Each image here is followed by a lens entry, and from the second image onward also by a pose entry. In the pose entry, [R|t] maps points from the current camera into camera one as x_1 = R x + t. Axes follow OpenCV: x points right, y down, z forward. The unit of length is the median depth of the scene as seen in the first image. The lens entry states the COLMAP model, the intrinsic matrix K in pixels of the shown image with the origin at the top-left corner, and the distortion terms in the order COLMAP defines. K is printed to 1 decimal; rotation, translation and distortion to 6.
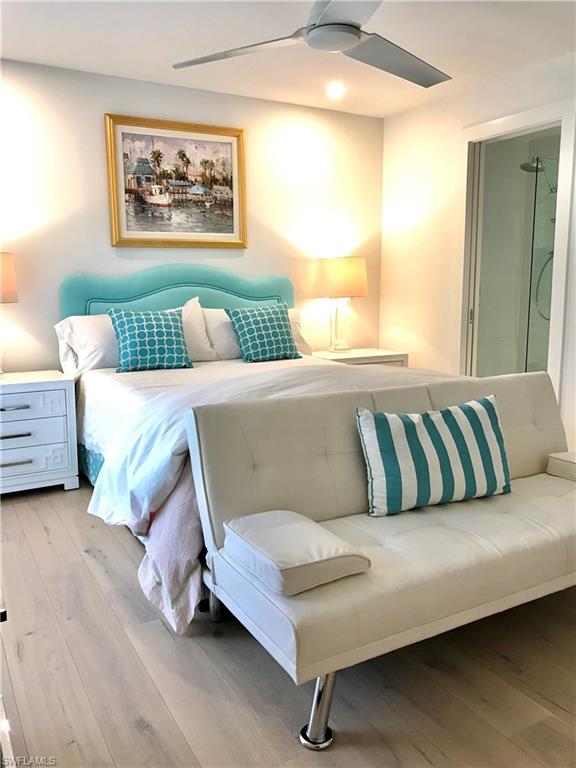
lens RADIAL K [[637.8, 0, 284.4], [0, 637.8, 388.1], [0, 0, 1]] dist [0.008641, -0.006489]
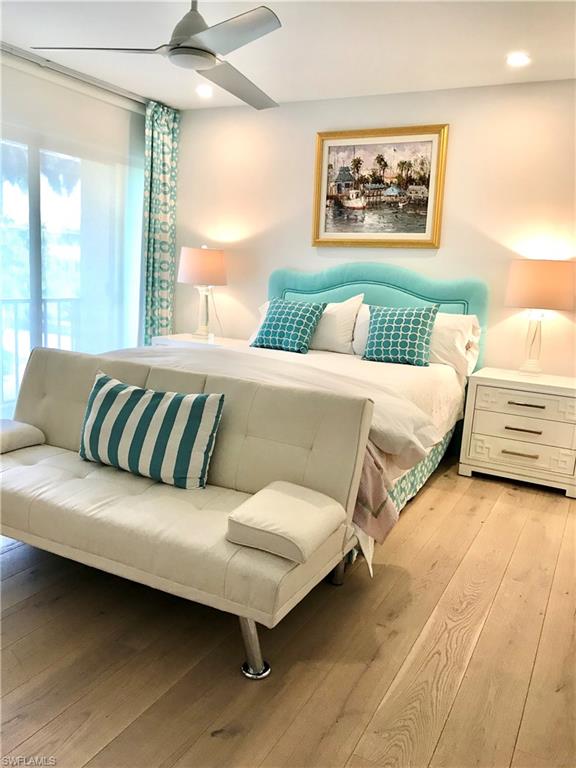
lens RADIAL K [[637.8, 0, 295.0], [0, 637.8, 402.2], [0, 0, 1]] dist [0.008641, -0.006489]
pose [[0.537620, 0.208391, -0.817030, 0.716400], [-0.188643, 0.974143, 0.124334, -0.077226], [0.821815, 0.087282, 0.563030, 0.321339]]
